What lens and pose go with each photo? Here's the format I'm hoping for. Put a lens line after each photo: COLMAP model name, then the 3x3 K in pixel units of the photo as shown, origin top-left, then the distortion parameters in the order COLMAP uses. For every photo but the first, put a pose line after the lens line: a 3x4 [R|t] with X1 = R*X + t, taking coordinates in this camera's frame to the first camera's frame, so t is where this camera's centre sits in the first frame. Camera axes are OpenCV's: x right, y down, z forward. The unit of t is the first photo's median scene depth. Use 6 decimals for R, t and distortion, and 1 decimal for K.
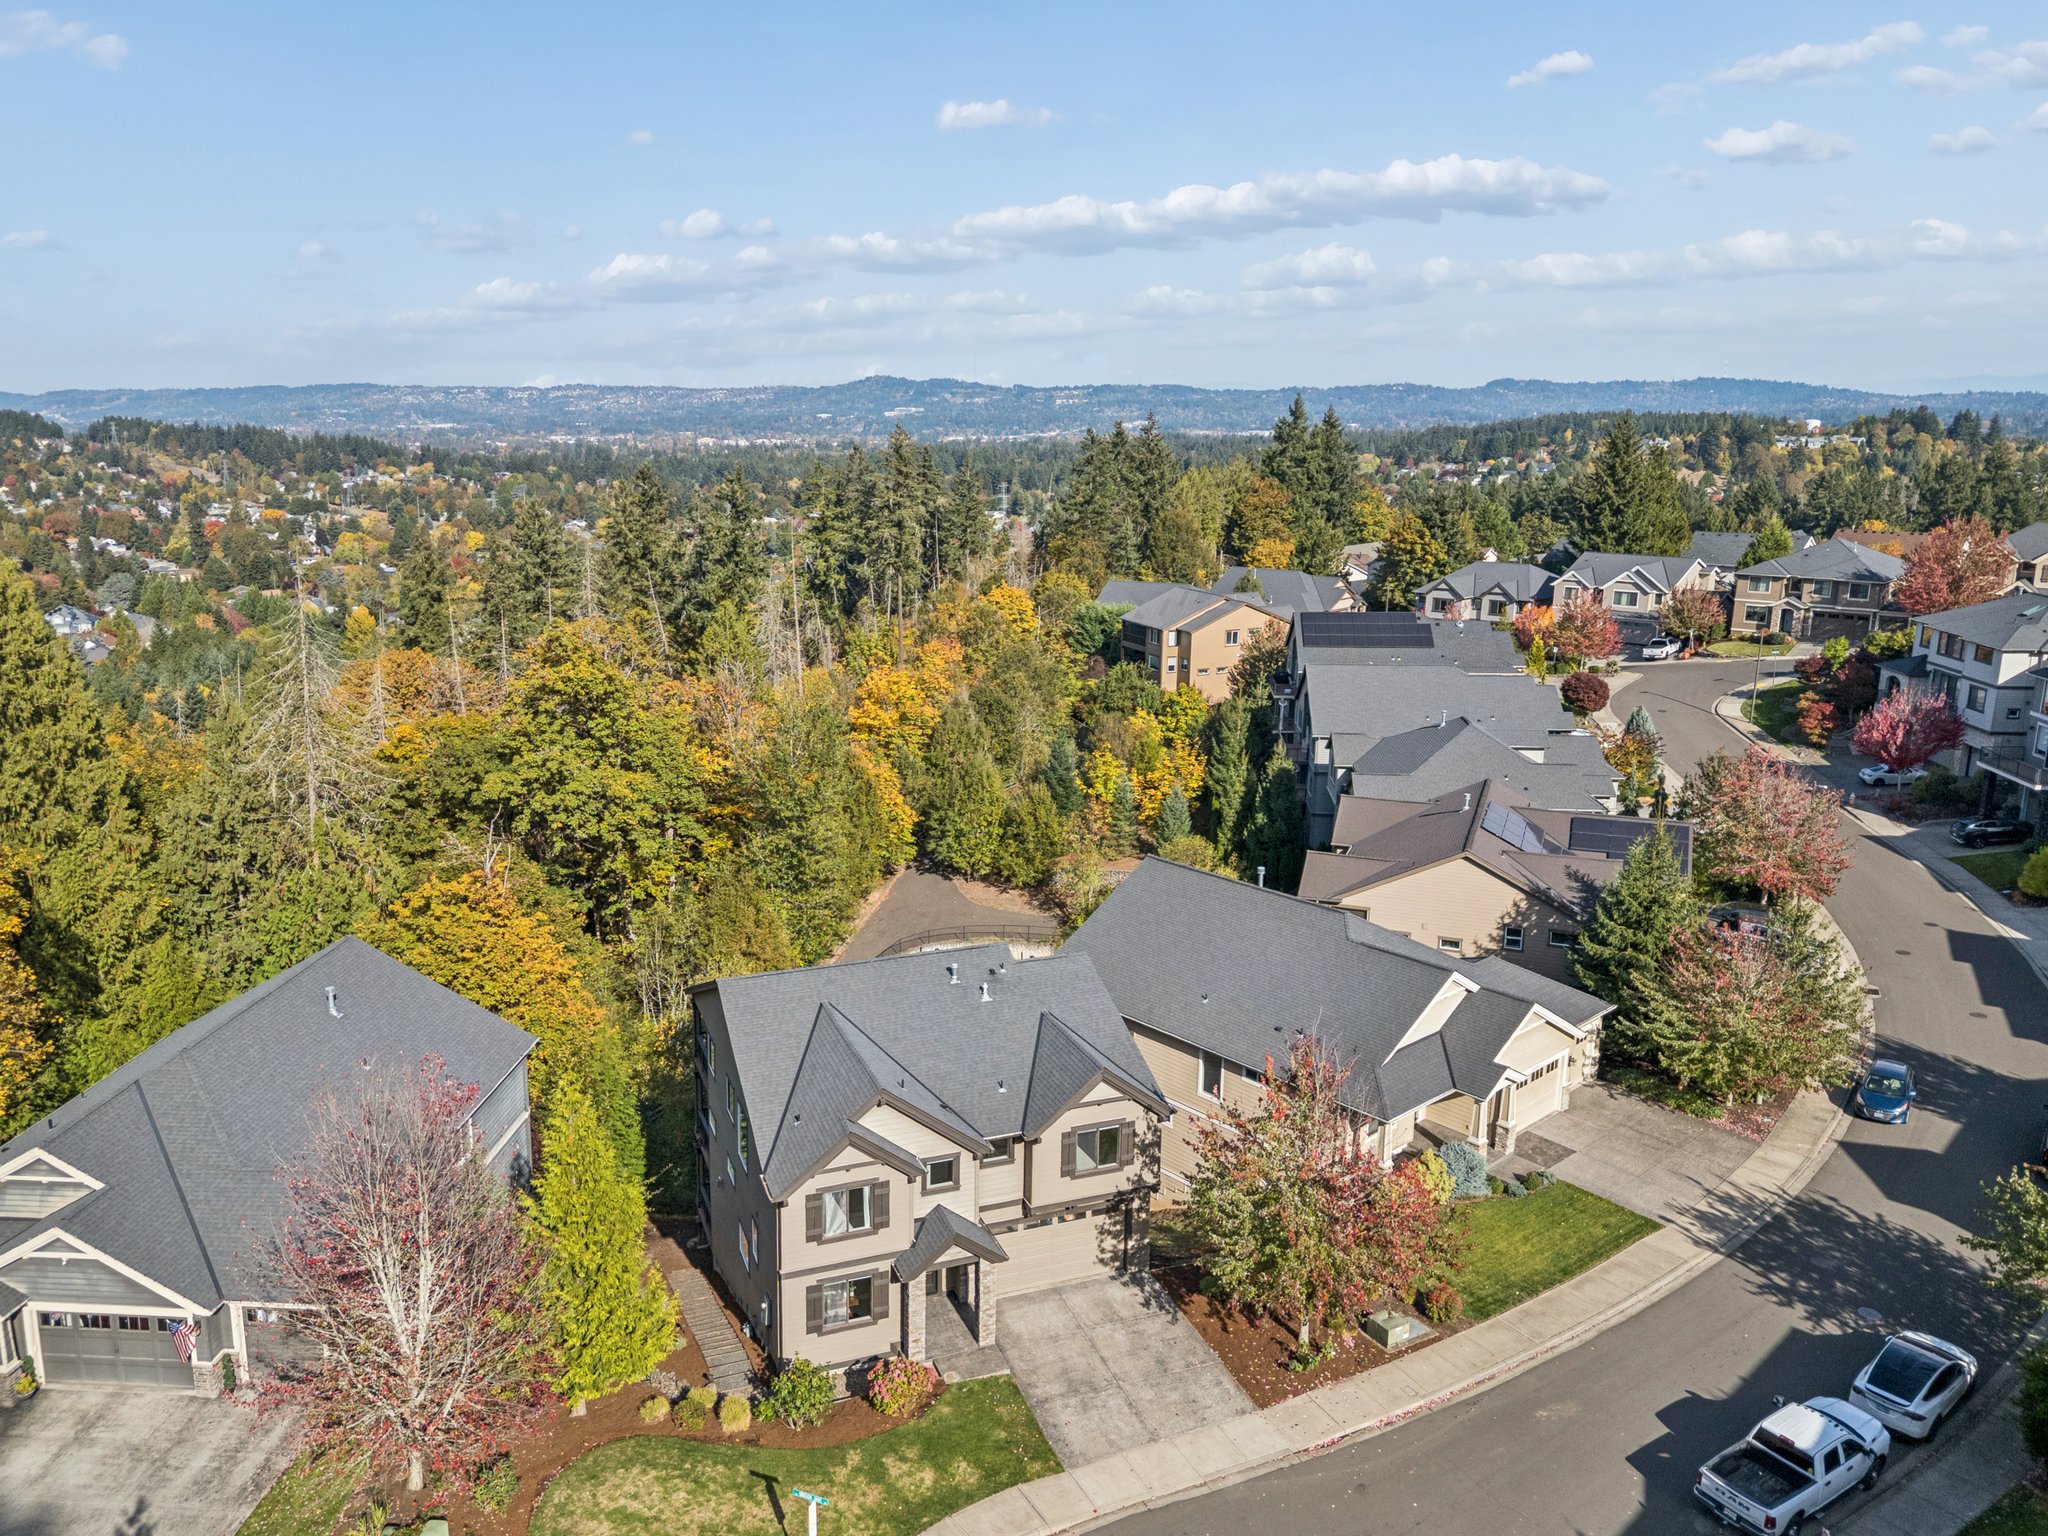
lens RADIAL K [[1557.7, 0, 1024.8], [0, 1557.7, 730.8], [0, 0, 1]] dist [0.116951, -0.191682]
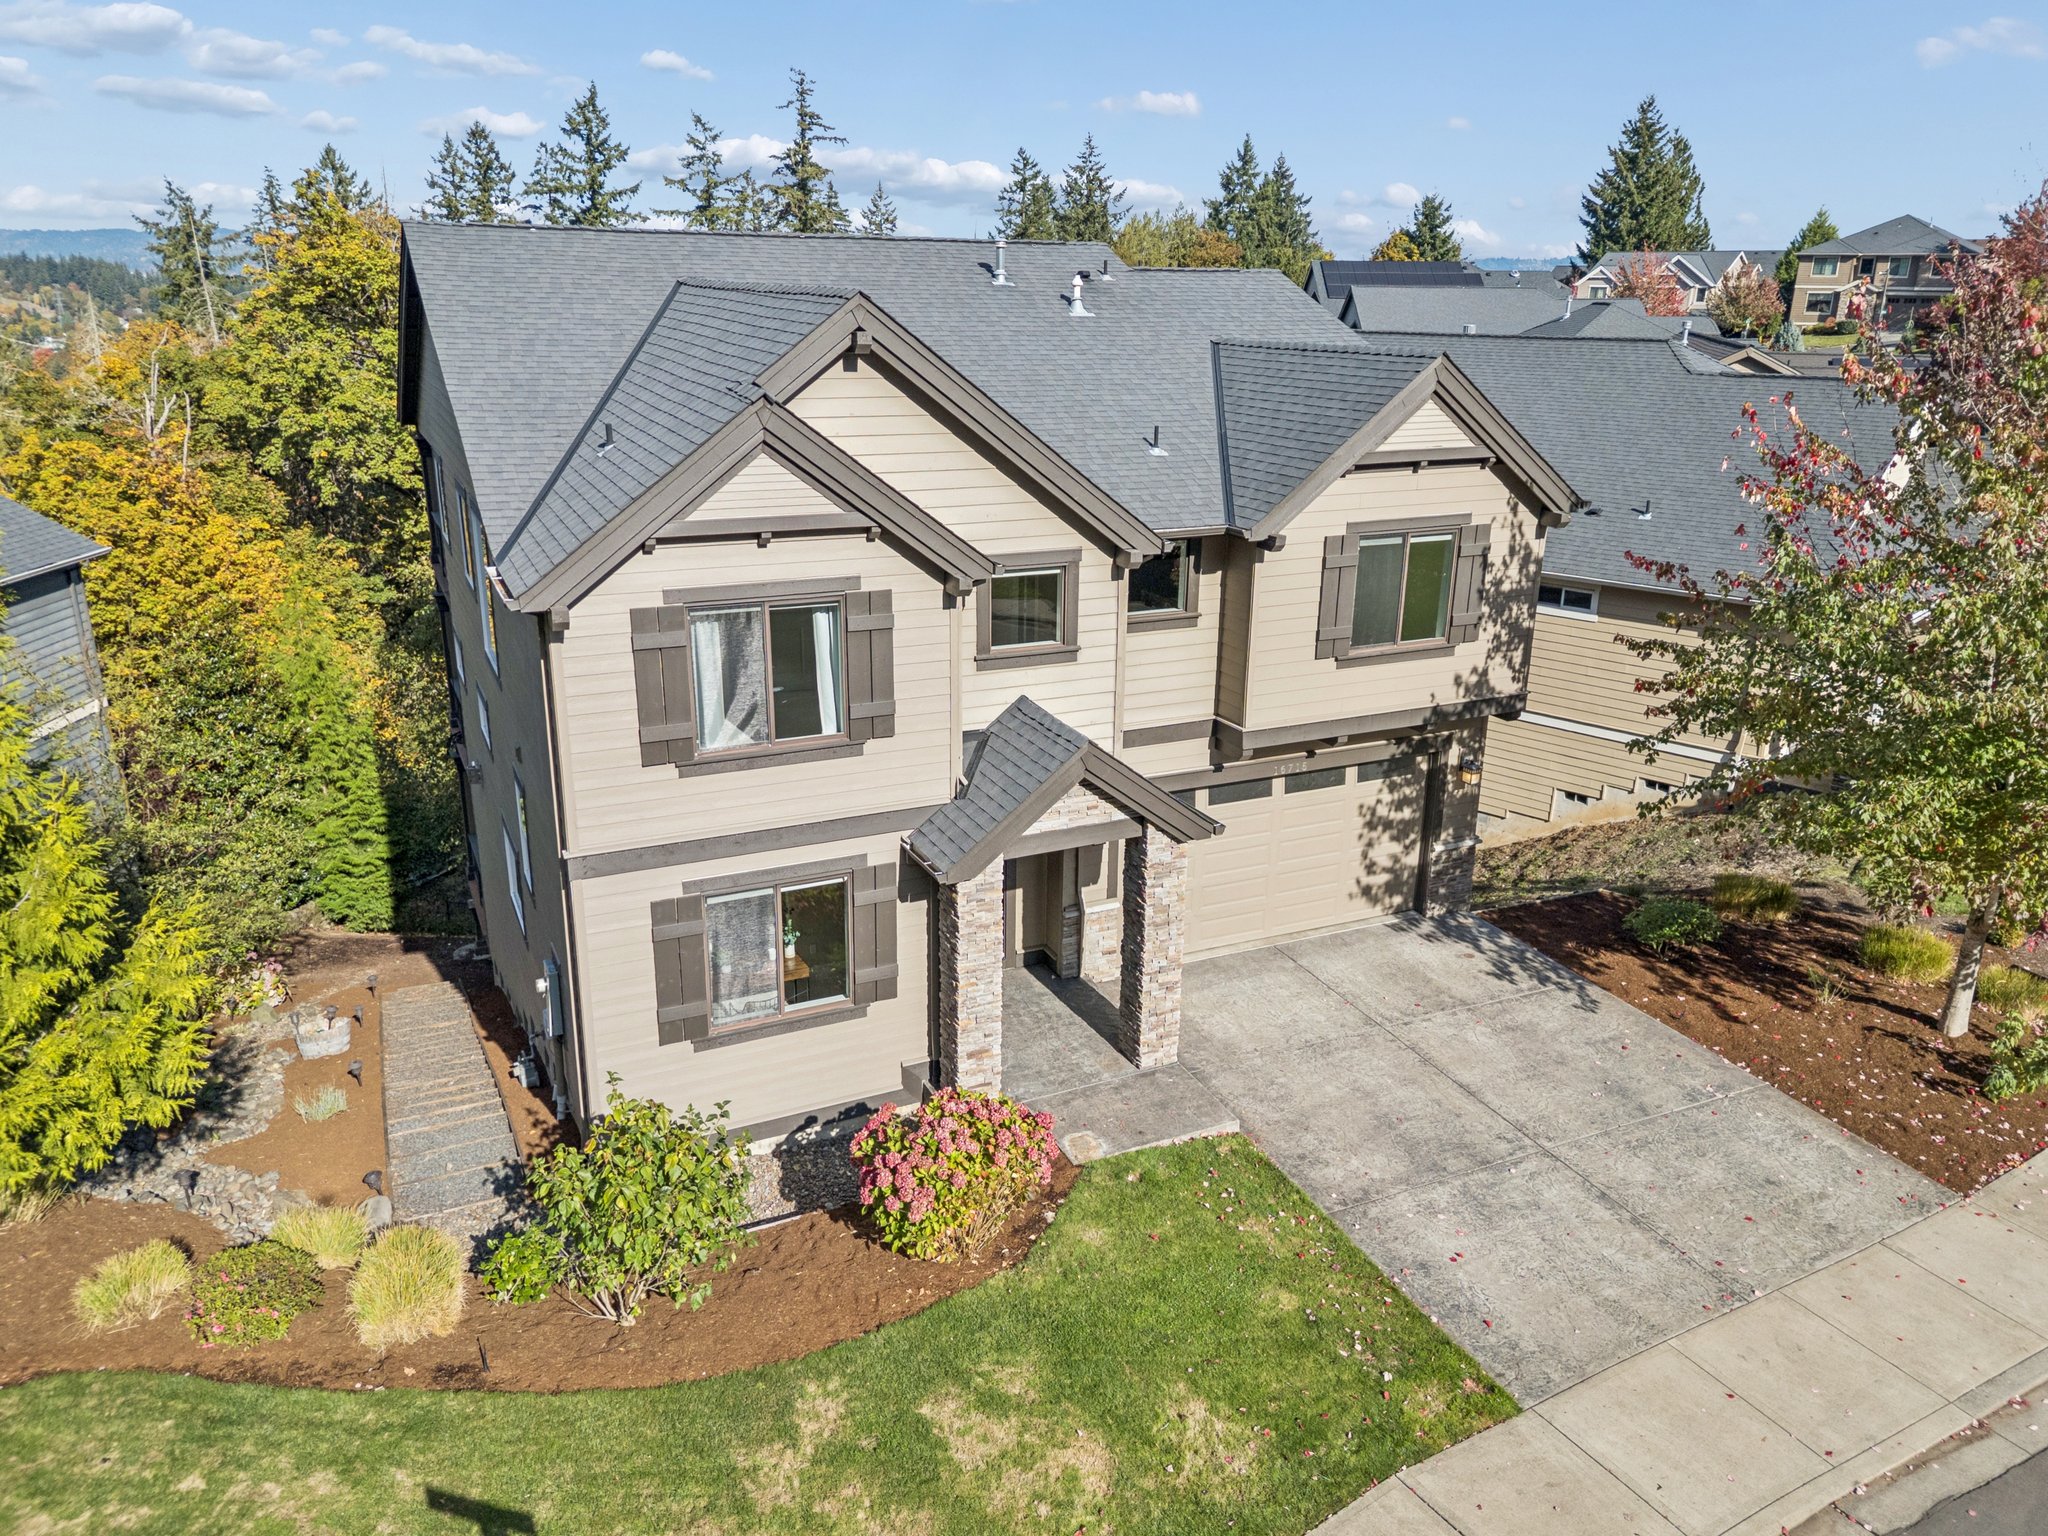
lens RADIAL K [[1446.2, 0, 1035.9], [0, 1446.2, 765.5], [0, 0, 1]] dist [0.074183, -0.069373]
pose [[0.996858, -0.024163, 0.075432, -0.041777], [0.017198, 0.995642, 0.091657, 0.154924], [-0.077318, -0.090072, 0.992929, 0.360914]]
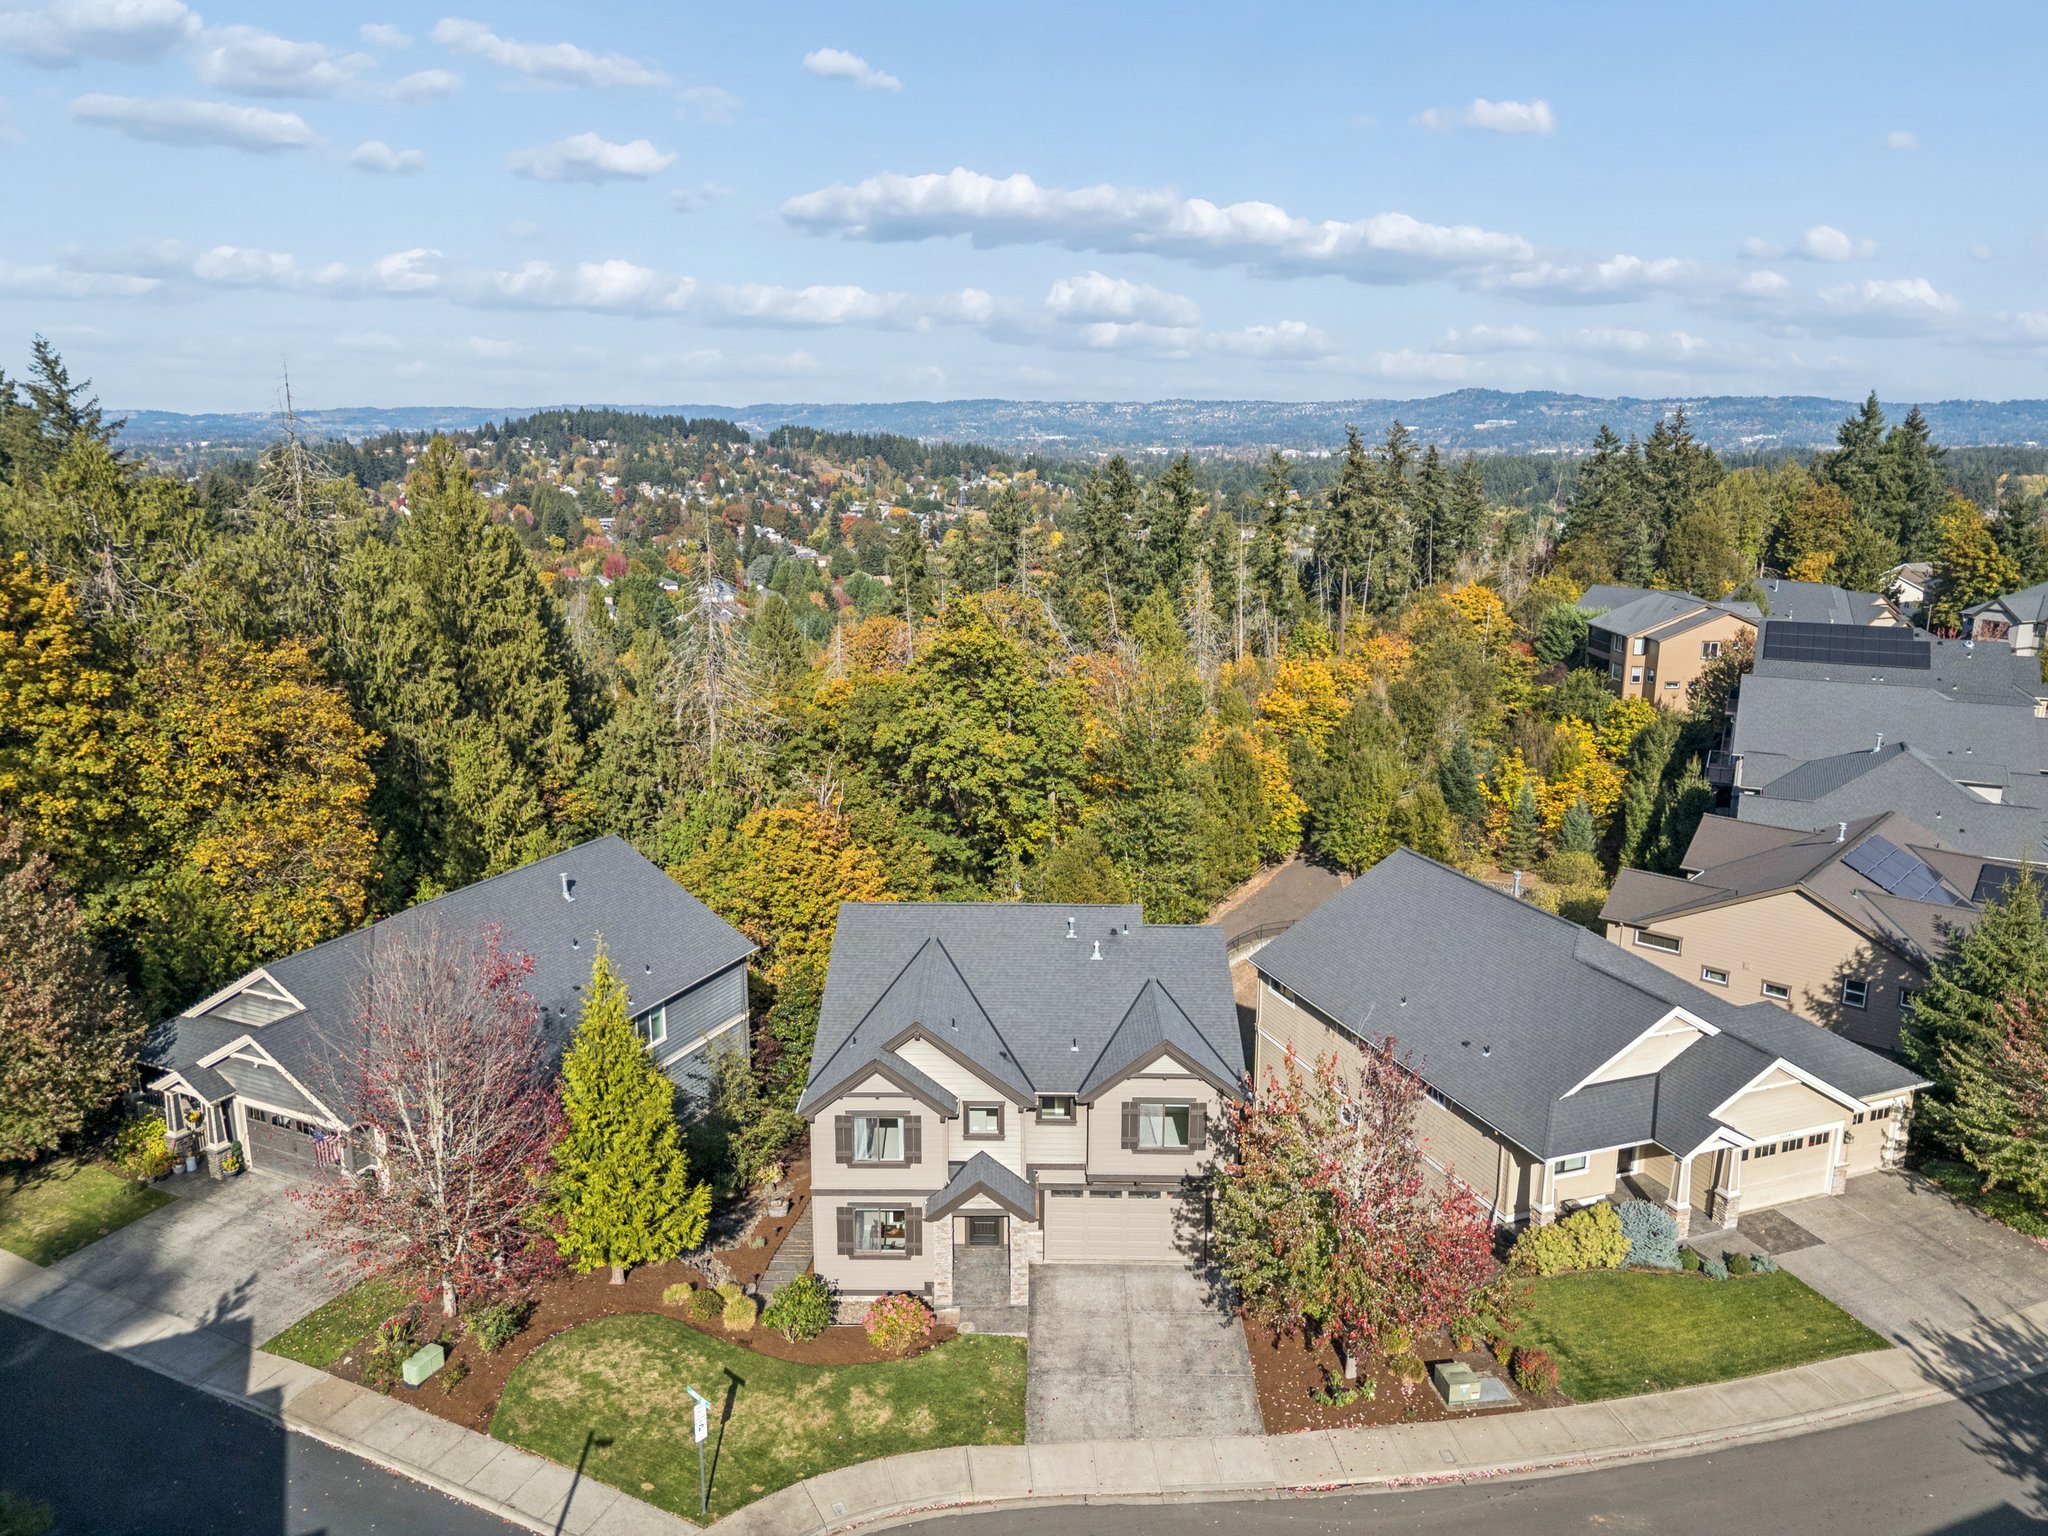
lens RADIAL K [[1510.1, 0, 1072.5], [0, 1510.1, 743.8], [0, 0, 1]] dist [0.081880, -0.107396]
pose [[0.934110, 0.079595, -0.347999, 0.165007], [-0.079054, 0.996745, 0.015778, 0.016212], [0.348122, 0.012773, 0.937362, 0.072174]]
